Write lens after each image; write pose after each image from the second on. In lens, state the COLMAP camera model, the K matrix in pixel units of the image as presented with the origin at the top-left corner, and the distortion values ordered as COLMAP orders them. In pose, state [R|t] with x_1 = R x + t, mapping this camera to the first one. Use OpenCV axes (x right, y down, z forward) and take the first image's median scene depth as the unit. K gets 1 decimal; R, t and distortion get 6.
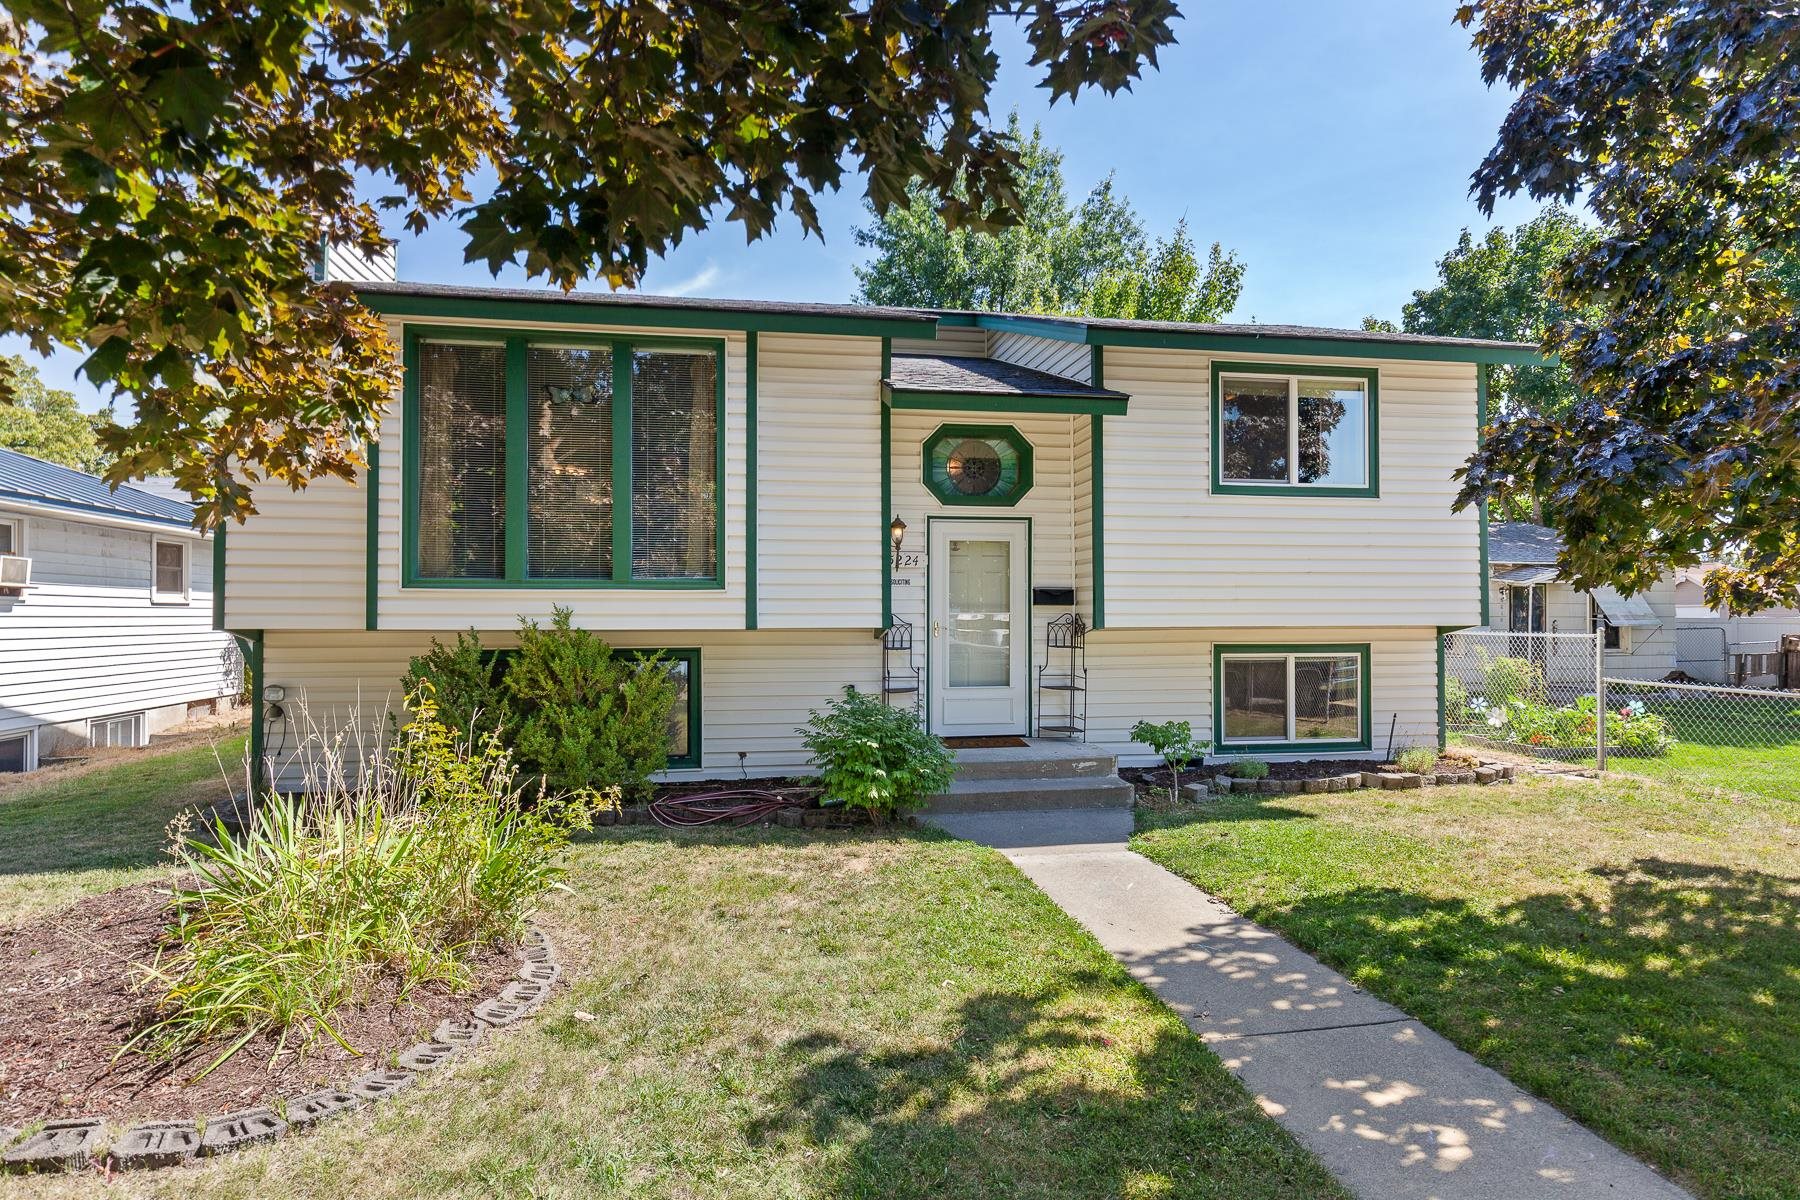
lens RADIAL K [[1000.9, 0, 902.0], [0, 1000.9, 586.1], [0, 0, 1]] dist [0.018525, -0.002454]
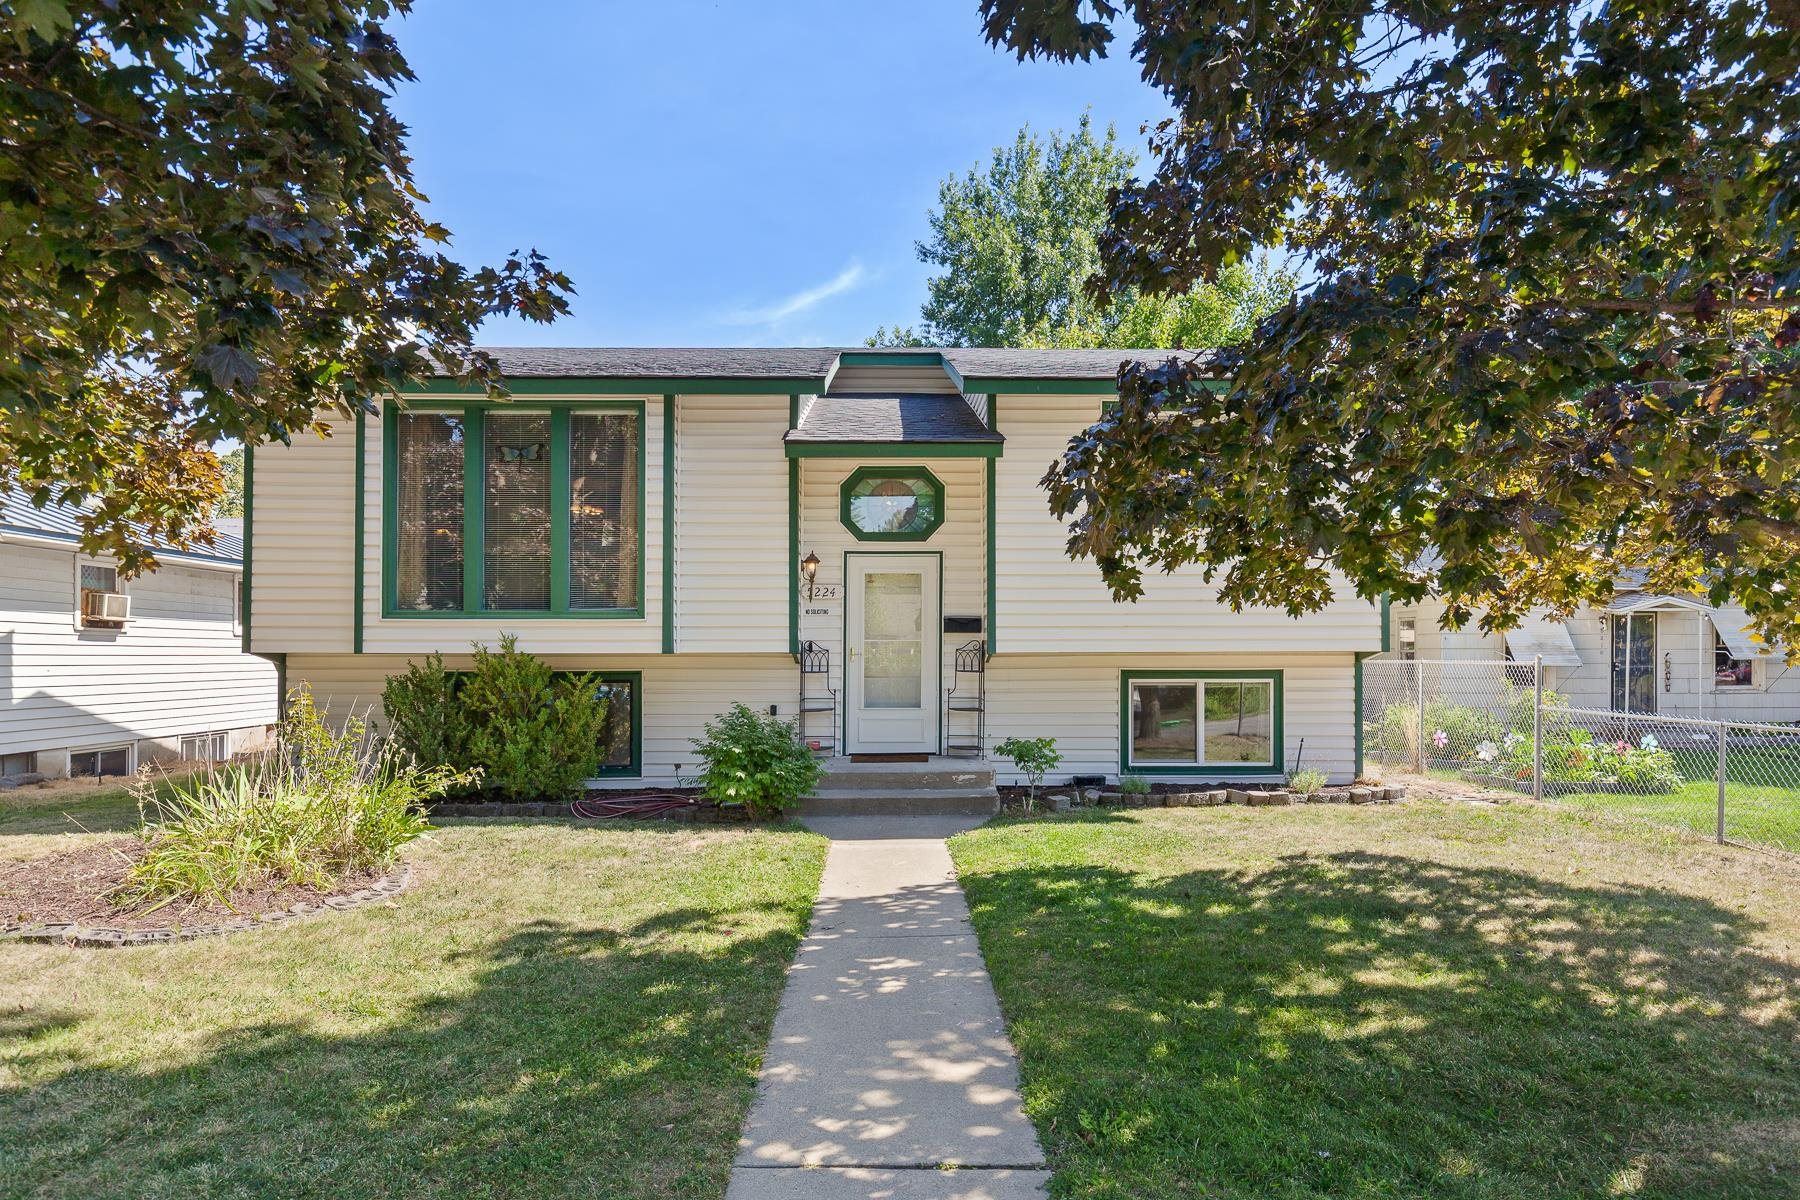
lens RADIAL K [[1136.3, 0, 898.7], [0, 1136.3, 610.3], [0, 0, 1]] dist [0.010215, 0.008855]
pose [[0.988838, -0.005210, -0.148902, 0.287674], [0.003947, 0.999954, -0.008774, 0.005955], [0.148941, 0.008089, 0.988813, -0.233581]]
